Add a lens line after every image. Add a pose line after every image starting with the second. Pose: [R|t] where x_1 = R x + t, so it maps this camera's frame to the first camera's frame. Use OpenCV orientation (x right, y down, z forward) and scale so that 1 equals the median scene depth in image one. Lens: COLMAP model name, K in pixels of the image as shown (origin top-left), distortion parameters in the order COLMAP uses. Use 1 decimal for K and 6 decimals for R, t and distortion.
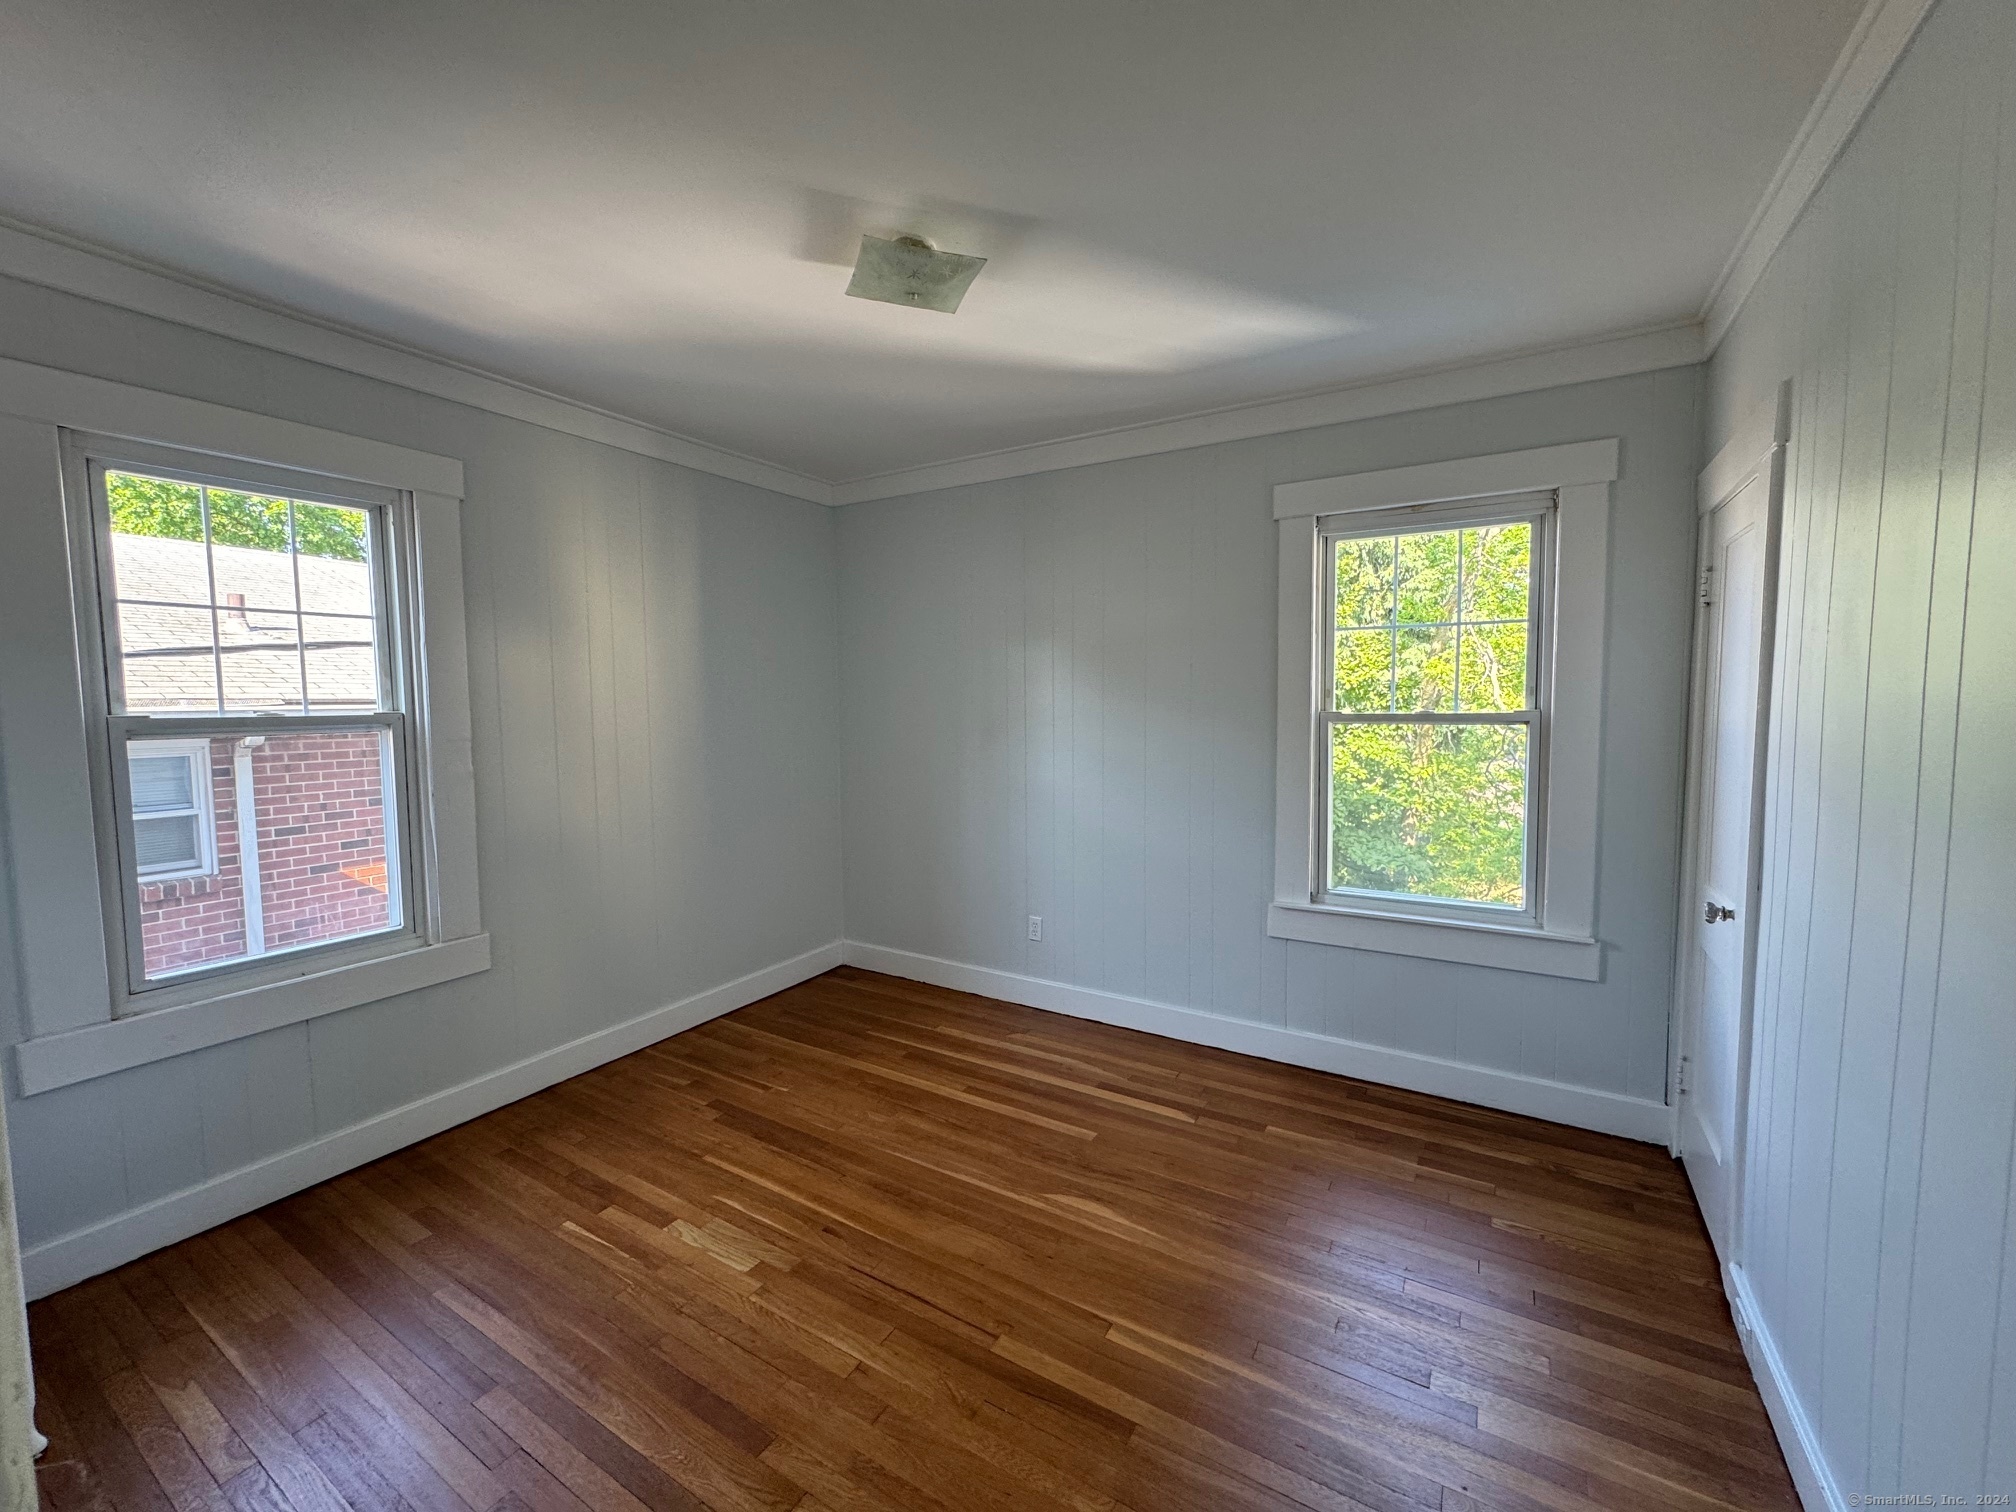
lens RADIAL K [[801.8, 0, 1007.4], [0, 801.8, 756.1], [0, 0, 1]] dist [0.000607, 0.000025]
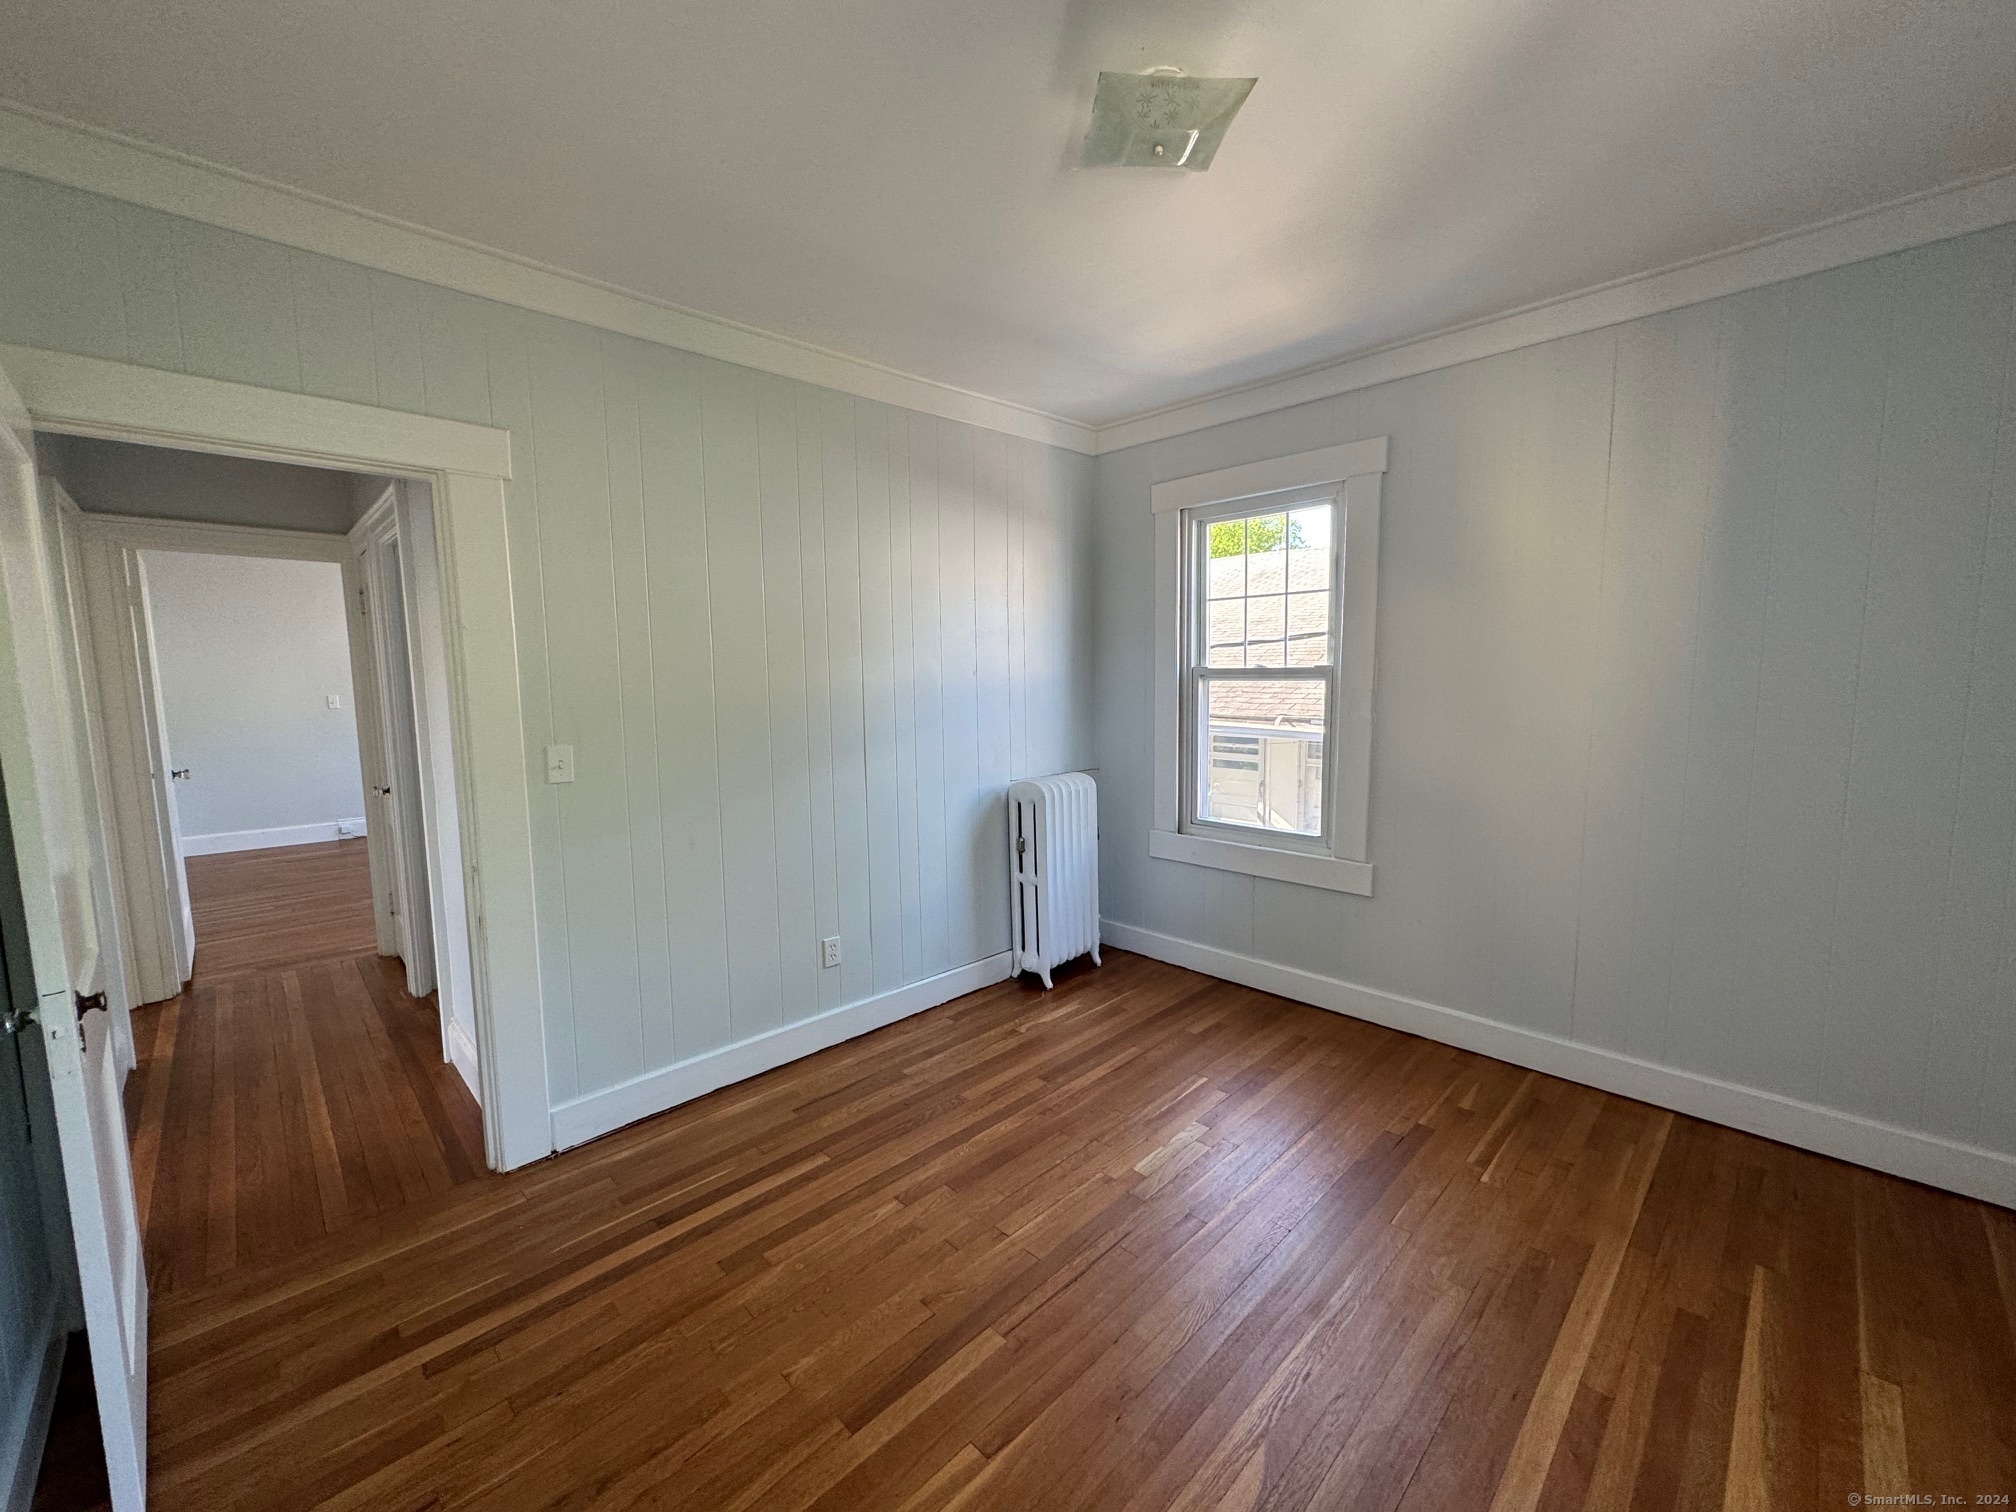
lens RADIAL K [[801.8, 0, 1005.8], [0, 801.8, 749.3], [0, 0, 1]] dist [0.000607, 0.000025]
pose [[-0.246537, 0.107218, -0.963184, 0.665092], [-0.050712, 0.991073, 0.123302, -0.061178], [0.967806, 0.079244, -0.238899, 0.949697]]
